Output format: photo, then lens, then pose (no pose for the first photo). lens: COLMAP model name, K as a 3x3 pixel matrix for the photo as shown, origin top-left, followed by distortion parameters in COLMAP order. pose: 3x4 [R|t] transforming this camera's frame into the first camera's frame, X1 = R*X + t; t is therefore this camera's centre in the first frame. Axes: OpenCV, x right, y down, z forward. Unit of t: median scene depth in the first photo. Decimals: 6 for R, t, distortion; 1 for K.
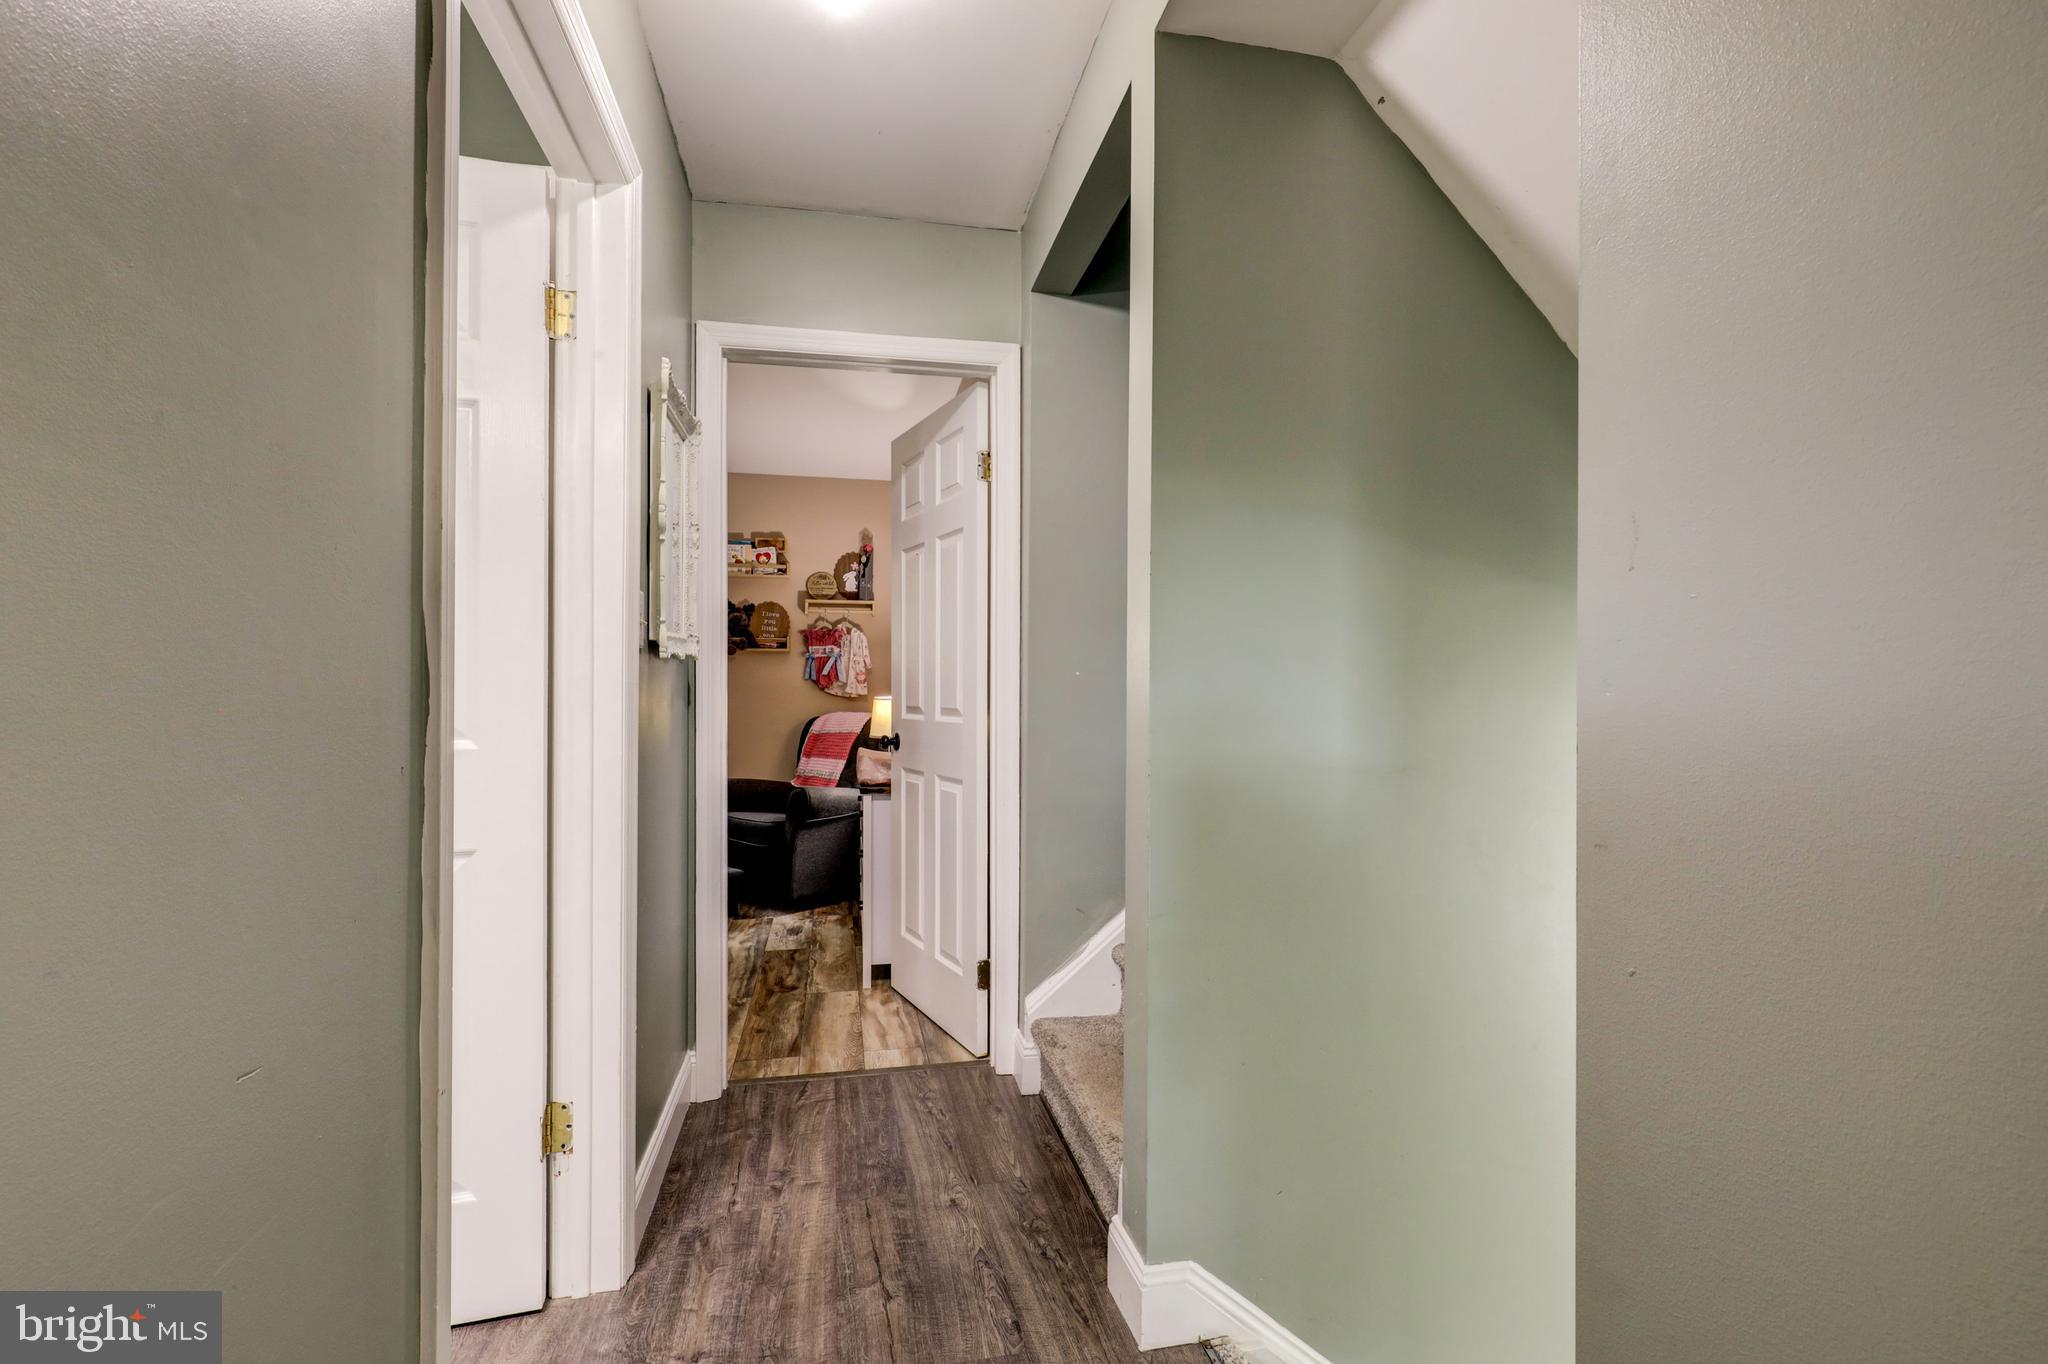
lens RADIAL K [[926.5, 0, 1030.6], [0, 926.5, 691.9], [0, 0, 1]] dist [0.000090, 0.000356]
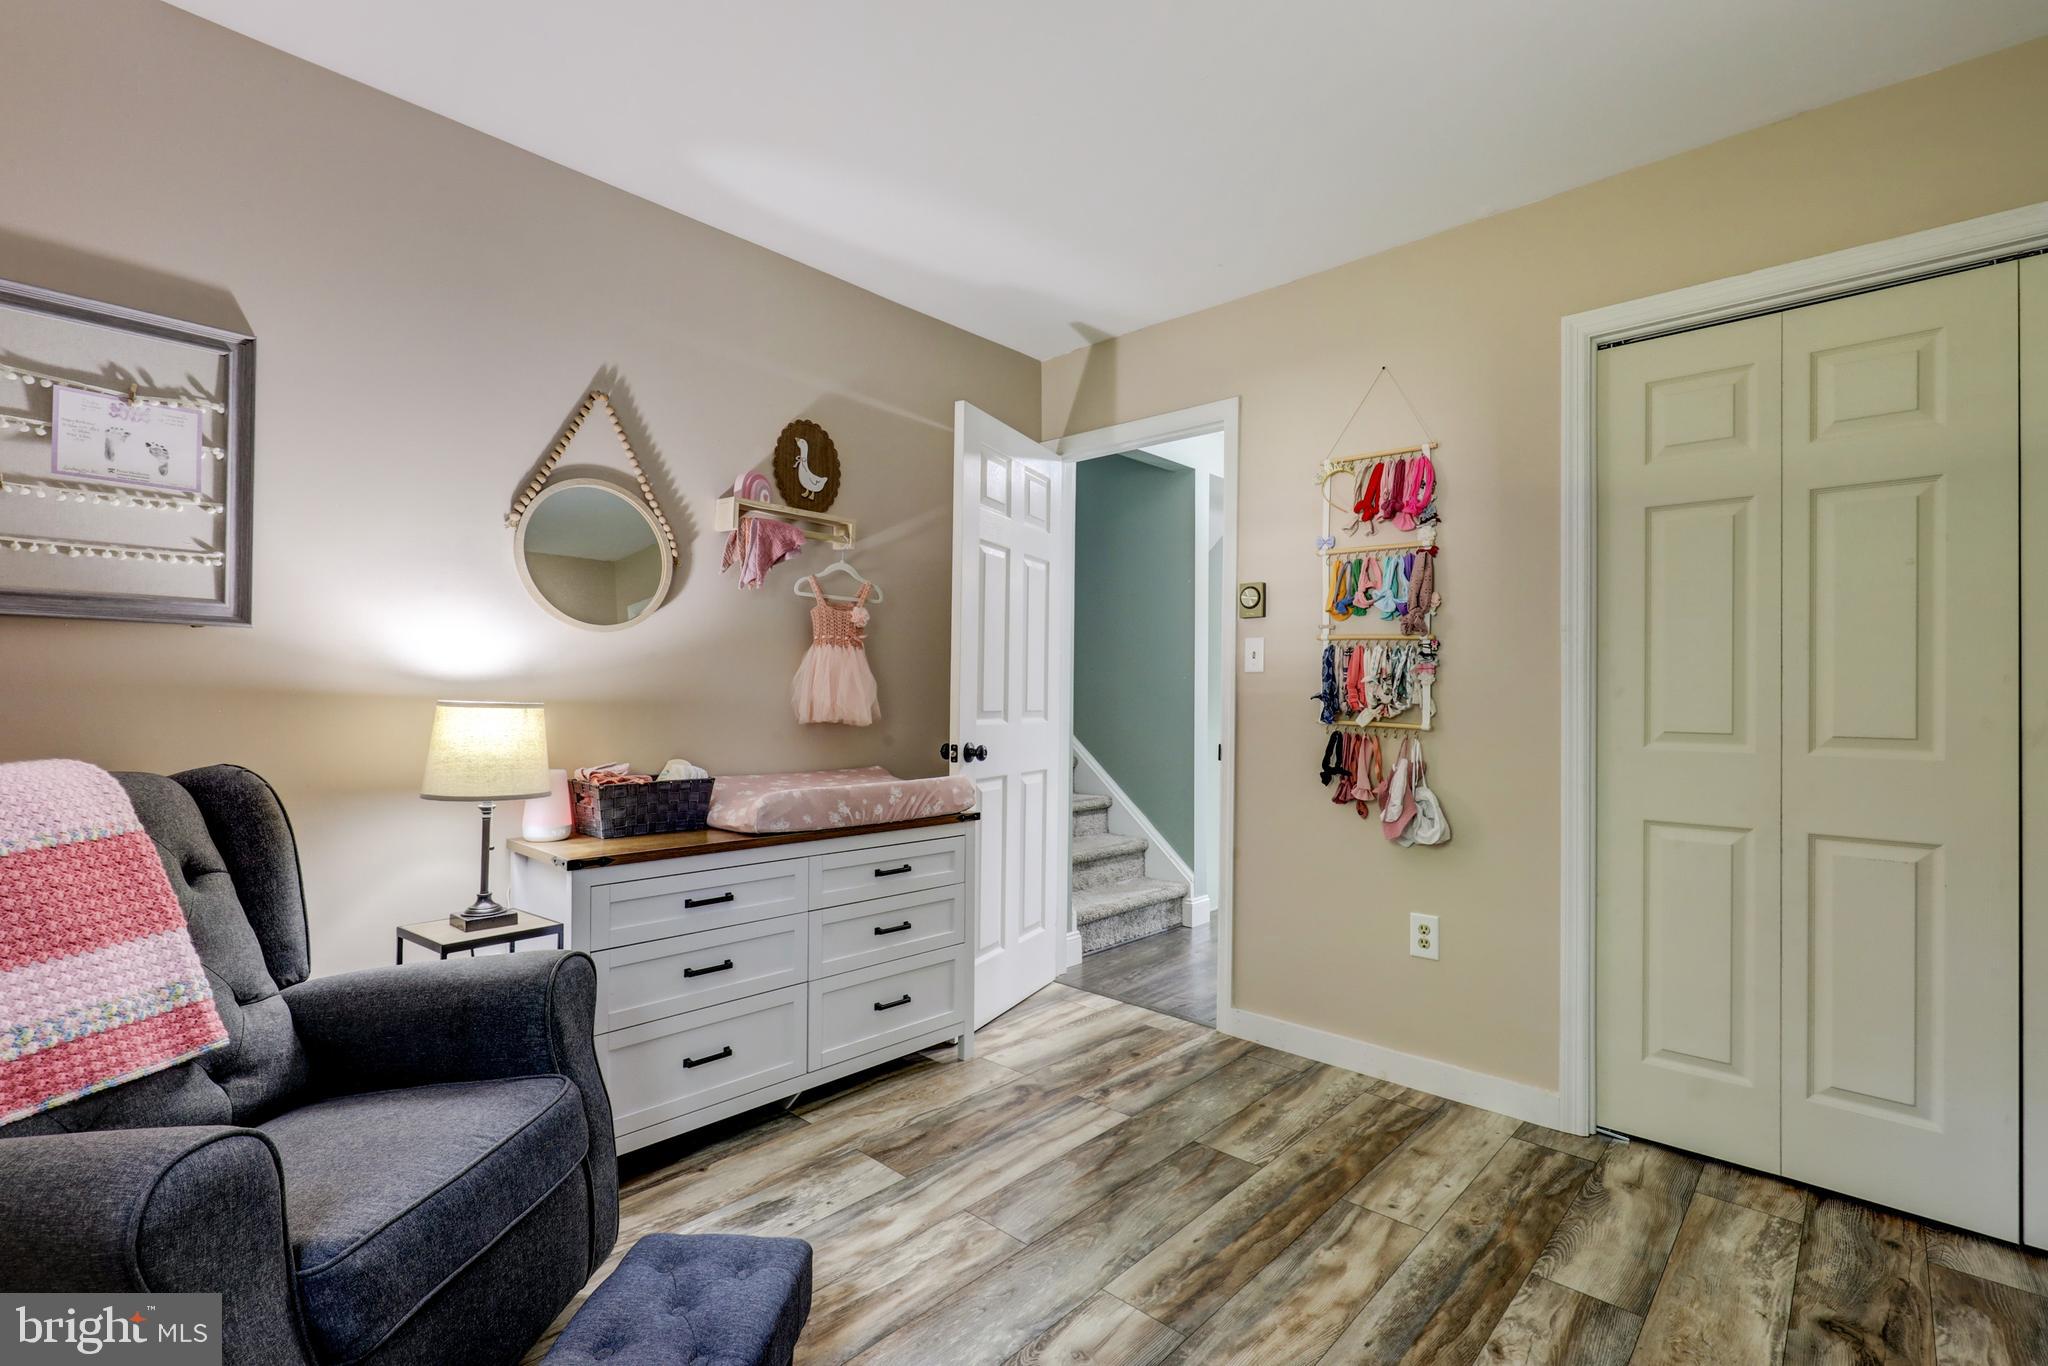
lens RADIAL K [[926.5, 0, 1028.3], [0, 926.5, 690.9], [0, 0, 1]] dist [0.000090, 0.000356]
pose [[-0.584747, 0.006358, 0.811191, -0.991029], [-0.005495, 0.999915, -0.011799, 0.008859], [-0.811197, -0.011357, -0.584663, 1.638462]]
